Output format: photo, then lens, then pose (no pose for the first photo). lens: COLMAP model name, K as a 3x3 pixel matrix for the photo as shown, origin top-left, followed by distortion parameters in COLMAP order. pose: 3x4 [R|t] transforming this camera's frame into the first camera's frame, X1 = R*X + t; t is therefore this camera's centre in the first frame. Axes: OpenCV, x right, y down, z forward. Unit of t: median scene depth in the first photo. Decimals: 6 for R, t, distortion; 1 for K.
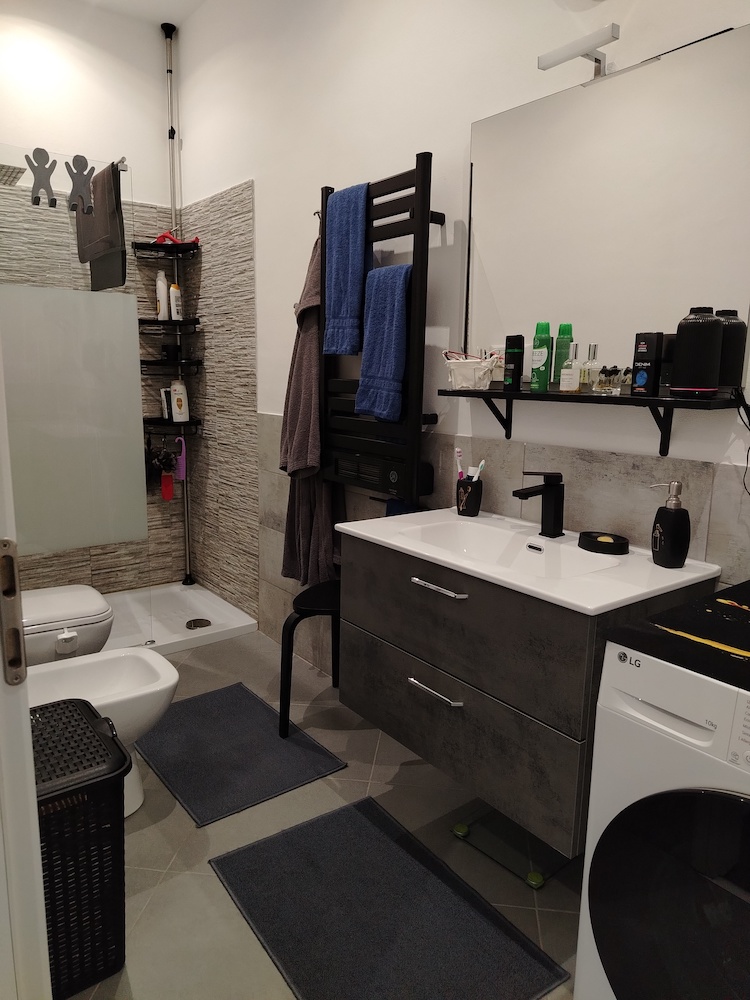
lens RADIAL K [[686.8, 0, 369.7], [0, 686.8, 507.7], [0, 0, 1]] dist [0.062881, -0.096575]
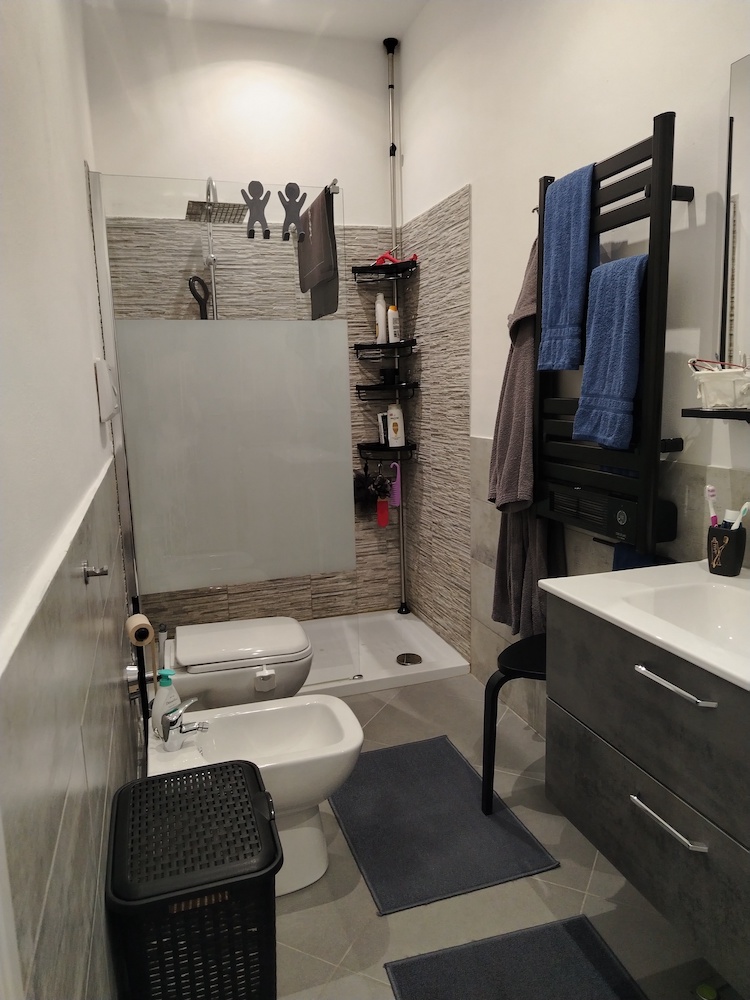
lens RADIAL K [[686.8, 0, 373.8], [0, 686.8, 504.5], [0, 0, 1]] dist [0.062881, -0.096575]
pose [[0.942938, 0.011032, -0.332787, 0.027609], [-0.018656, 0.999631, -0.019723, -0.035608], [0.332447, 0.024806, 0.942796, 0.127315]]
